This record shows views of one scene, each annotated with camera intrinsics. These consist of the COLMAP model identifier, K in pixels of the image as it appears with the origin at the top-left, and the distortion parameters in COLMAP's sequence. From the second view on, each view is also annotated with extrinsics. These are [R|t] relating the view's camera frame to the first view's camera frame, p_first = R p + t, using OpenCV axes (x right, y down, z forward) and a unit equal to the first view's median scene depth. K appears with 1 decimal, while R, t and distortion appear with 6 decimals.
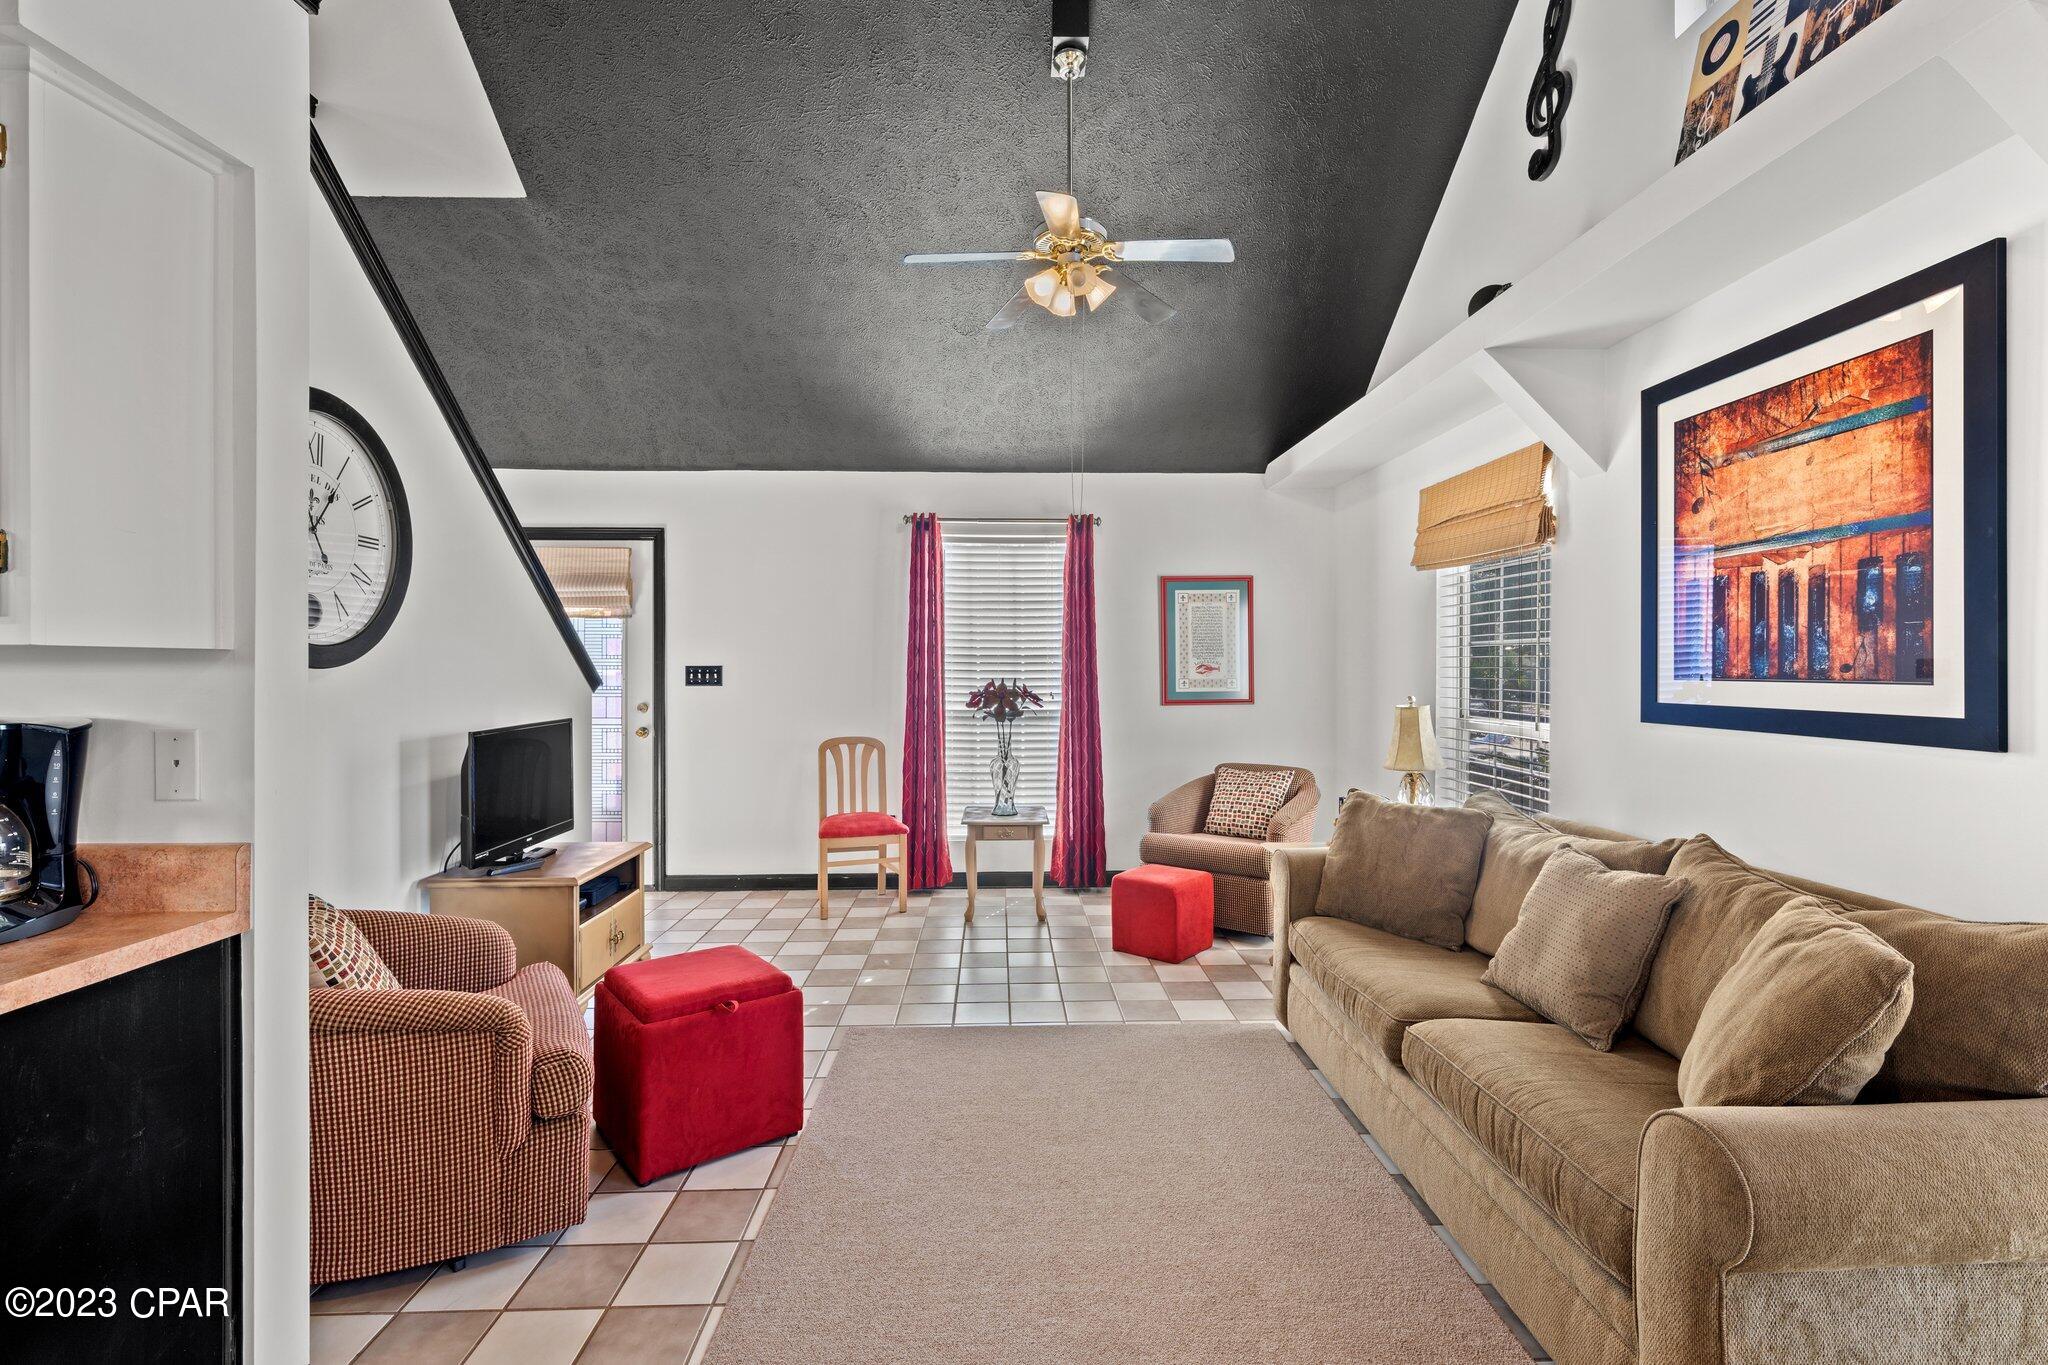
lens RADIAL K [[933.3, 0, 1028.4], [0, 933.3, 670.0], [0, 0, 1]] dist [-0.000480, 0.000460]
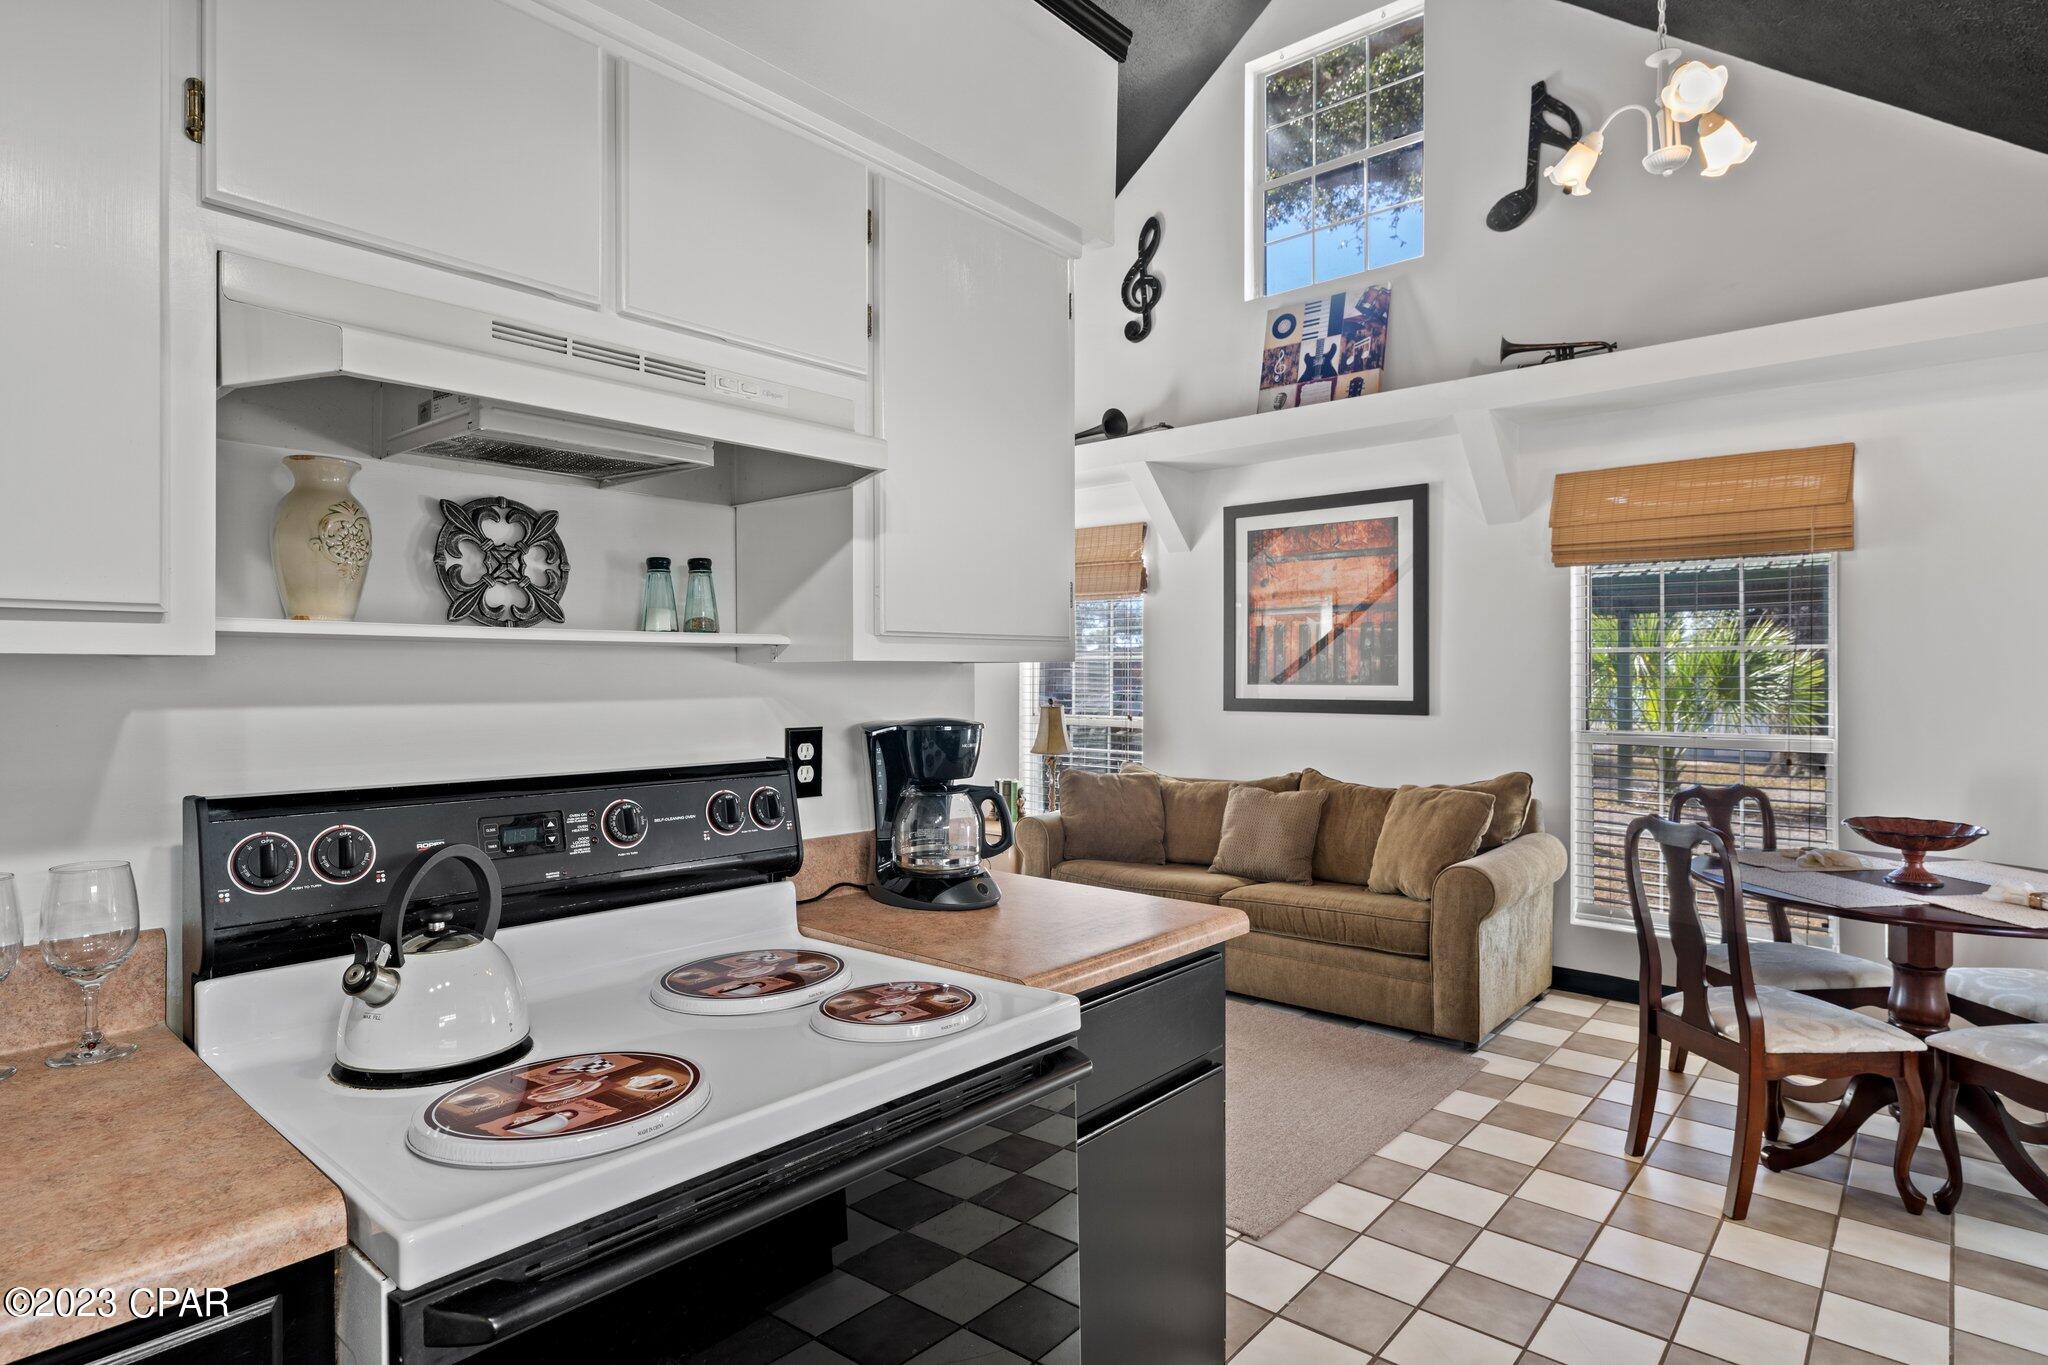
lens RADIAL K [[1088.9, 0, 1026.6], [0, 1088.9, 677.7], [0, 0, 1]] dist [0.007222, -0.001238]
pose [[0.676494, -0.001158, 0.736448, -1.072165], [0.001918, 0.999998, -0.000189, -0.001889], [-0.736446, 0.001541, 0.676494, -0.034427]]
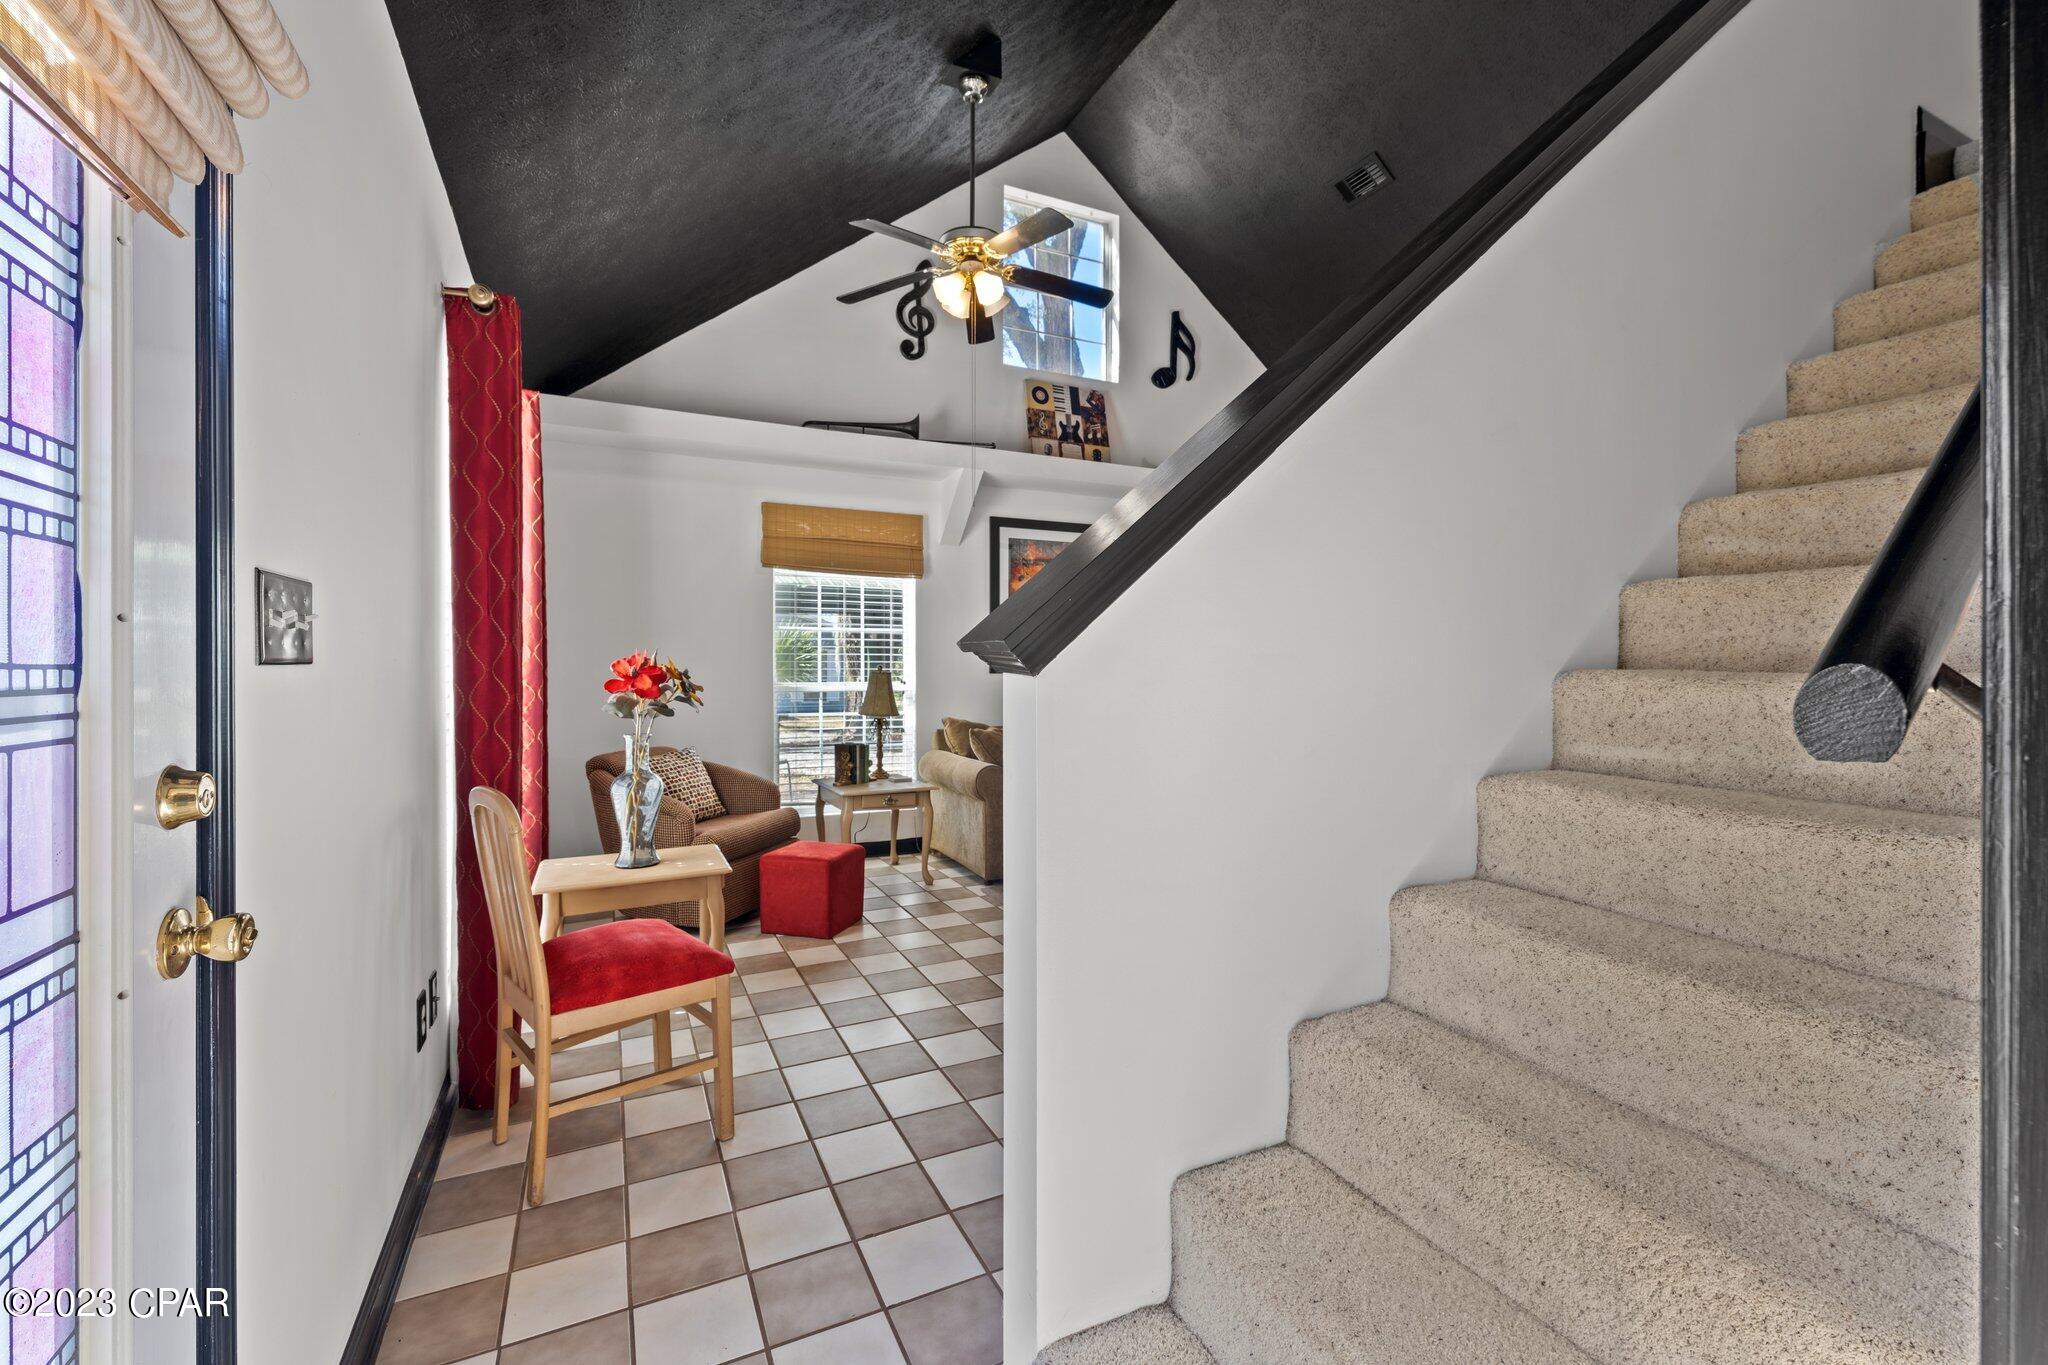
lens RADIAL K [[867.4, 0, 1043.5], [0, 867.4, 665.0], [0, 0, 1]] dist [0.000721, -0.001944]
pose [[-0.421639, -0.002146, 0.906761, -1.286603], [0.002620, 0.999990, 0.003585, 0.033292], [-0.906760, 0.003888, -0.421629, 1.891088]]
